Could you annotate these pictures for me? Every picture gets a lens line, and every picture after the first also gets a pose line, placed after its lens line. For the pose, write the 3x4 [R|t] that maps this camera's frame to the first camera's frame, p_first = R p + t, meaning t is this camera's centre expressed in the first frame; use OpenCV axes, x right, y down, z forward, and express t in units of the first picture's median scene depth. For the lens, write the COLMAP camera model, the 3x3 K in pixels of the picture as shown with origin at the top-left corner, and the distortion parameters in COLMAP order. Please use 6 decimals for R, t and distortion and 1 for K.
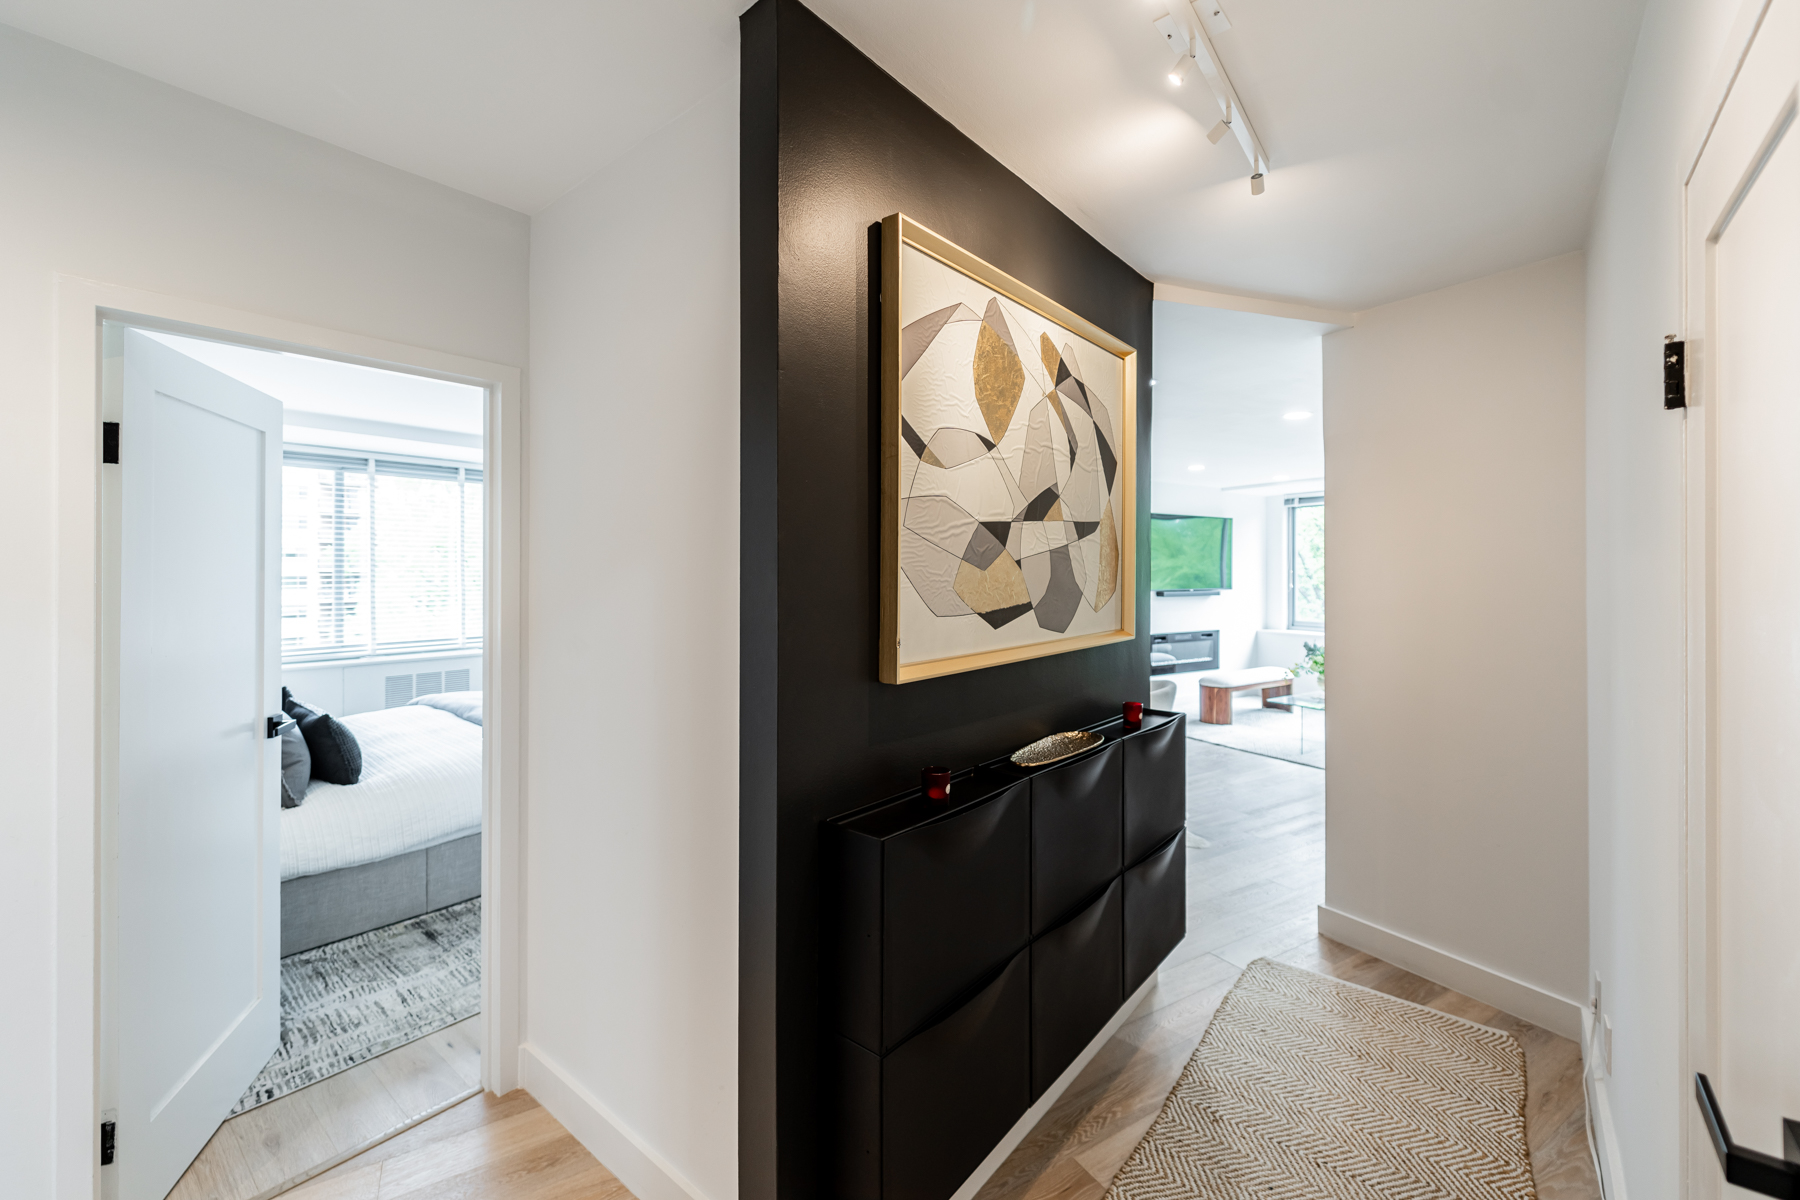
lens RADIAL K [[710.0, 0, 906.3], [0, 710.0, 568.4], [0, 0, 1]] dist [0.000714, -0.000315]
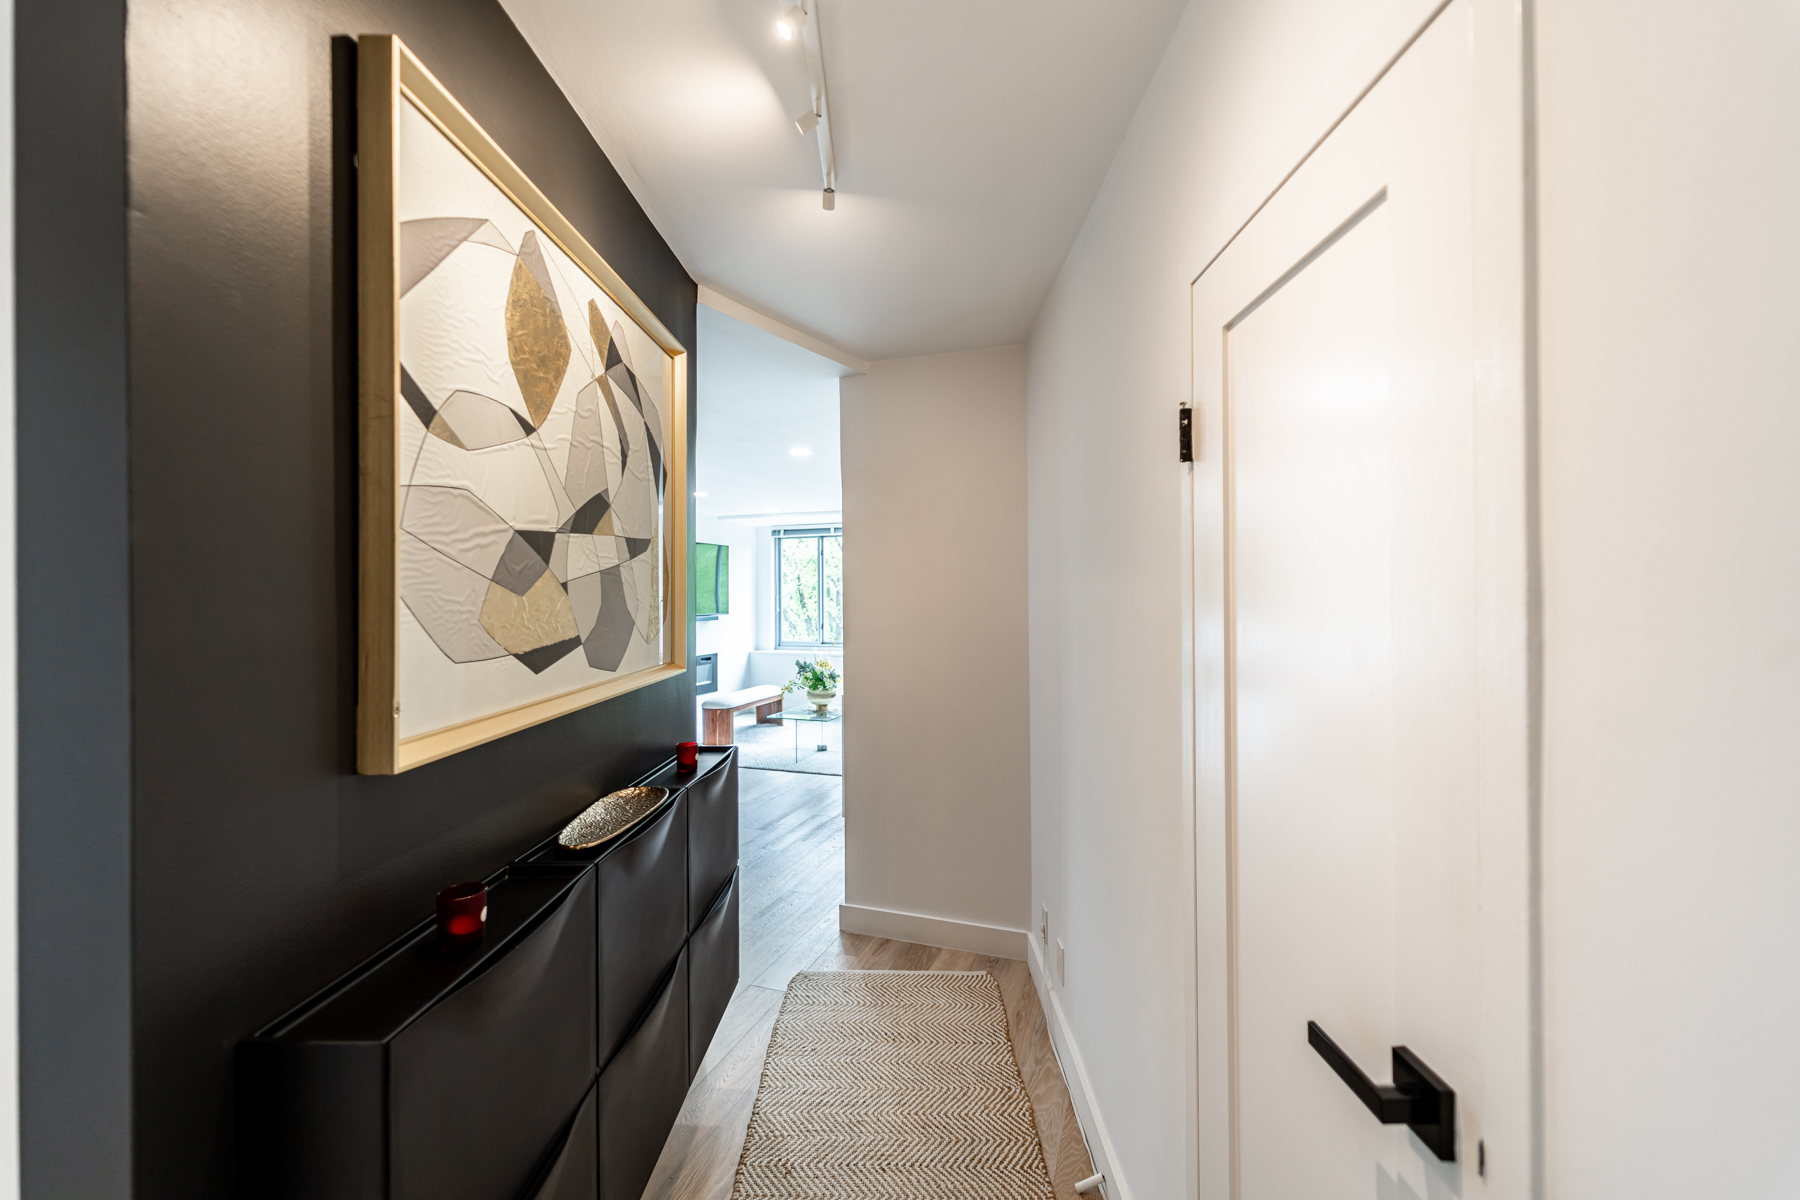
lens RADIAL K [[707.3, 0, 888.2], [0, 707.3, 595.7], [0, 0, 1]] dist [0.002816, -0.000166]
pose [[0.779591, -0.005242, 0.626267, -0.047926], [0.004238, 0.999986, 0.003094, 0.001647], [-0.626275, 0.000241, 0.779602, 0.164893]]
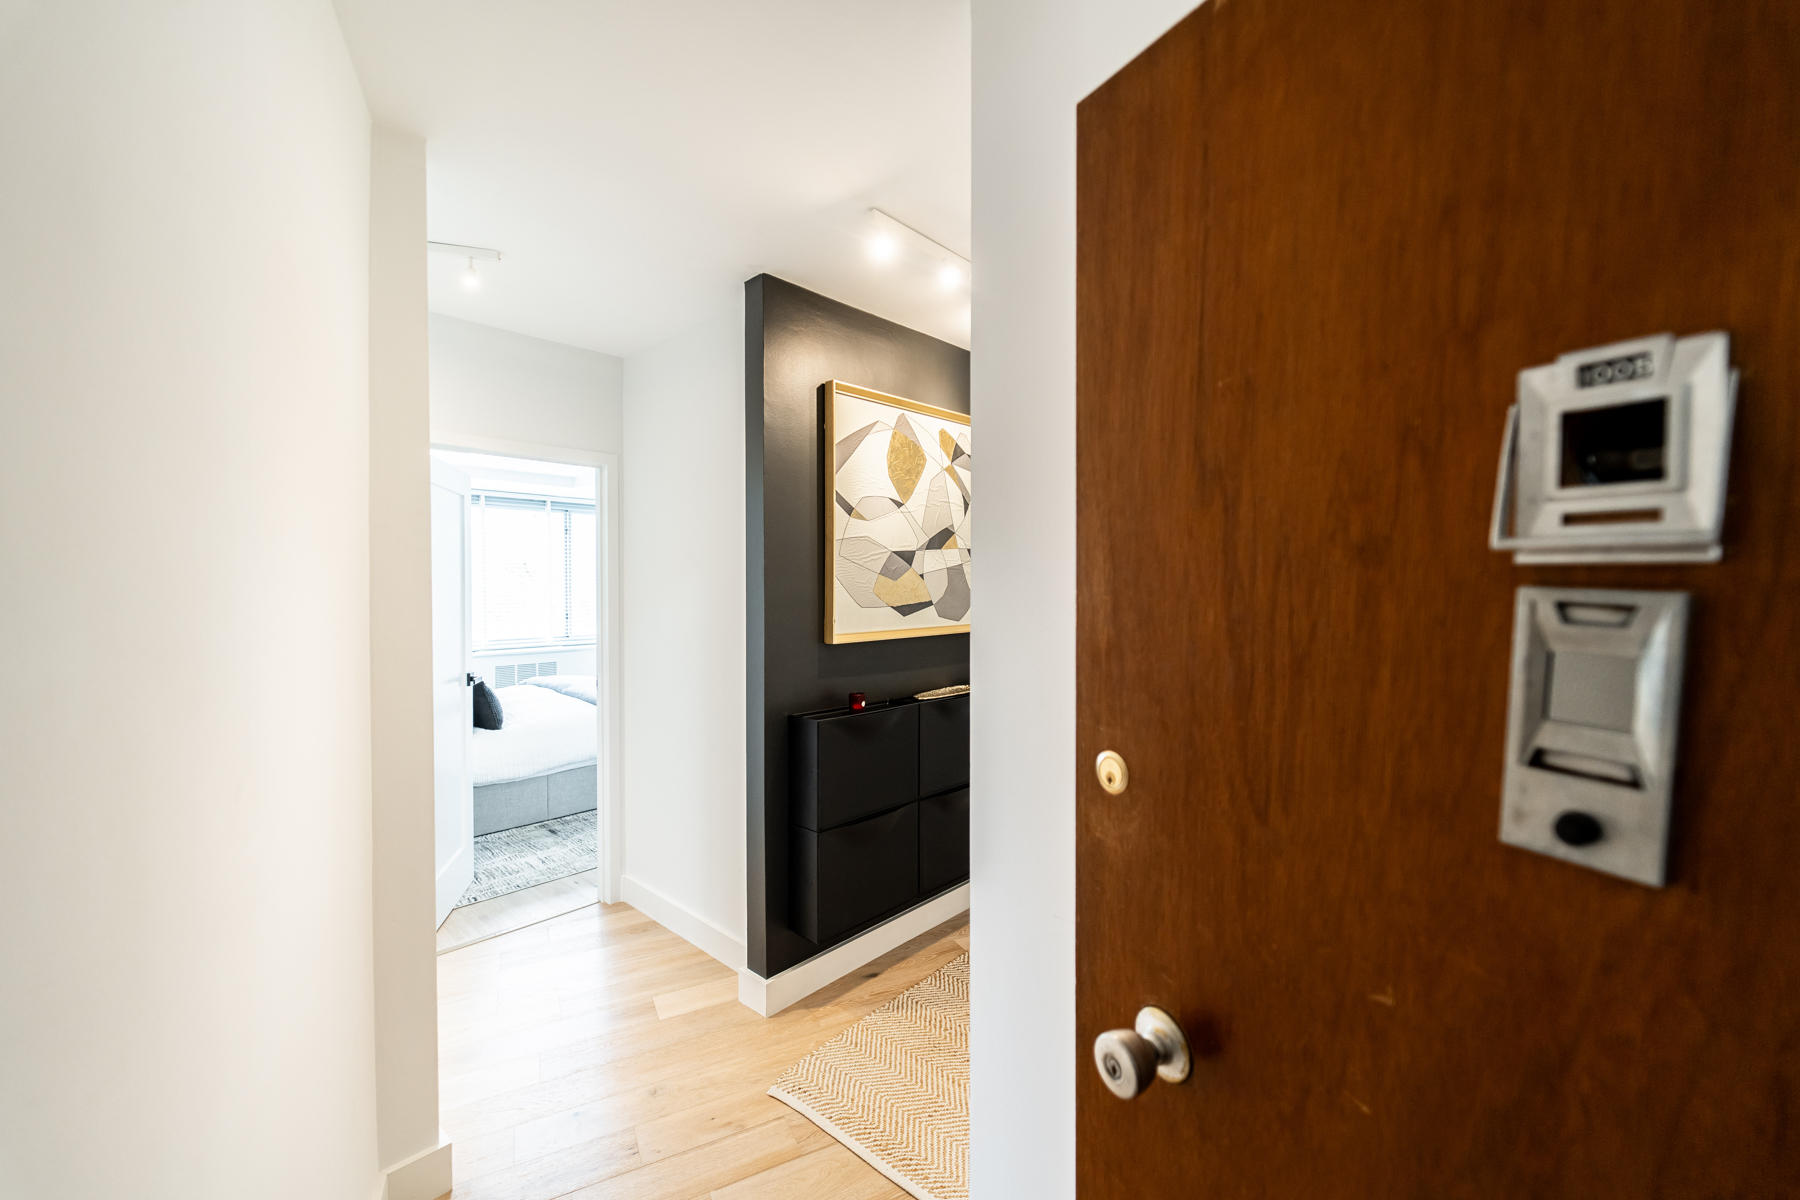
lens RADIAL K [[714.9, 0, 899.6], [0, 714.9, 597.1], [0, 0, 1]] dist [0.000174, -0.000683]
pose [[0.997615, -0.001277, -0.069014, 0.206662], [0.002844, 0.999740, 0.022617, 0.003131], [0.068967, -0.022759, 0.997359, -0.582628]]
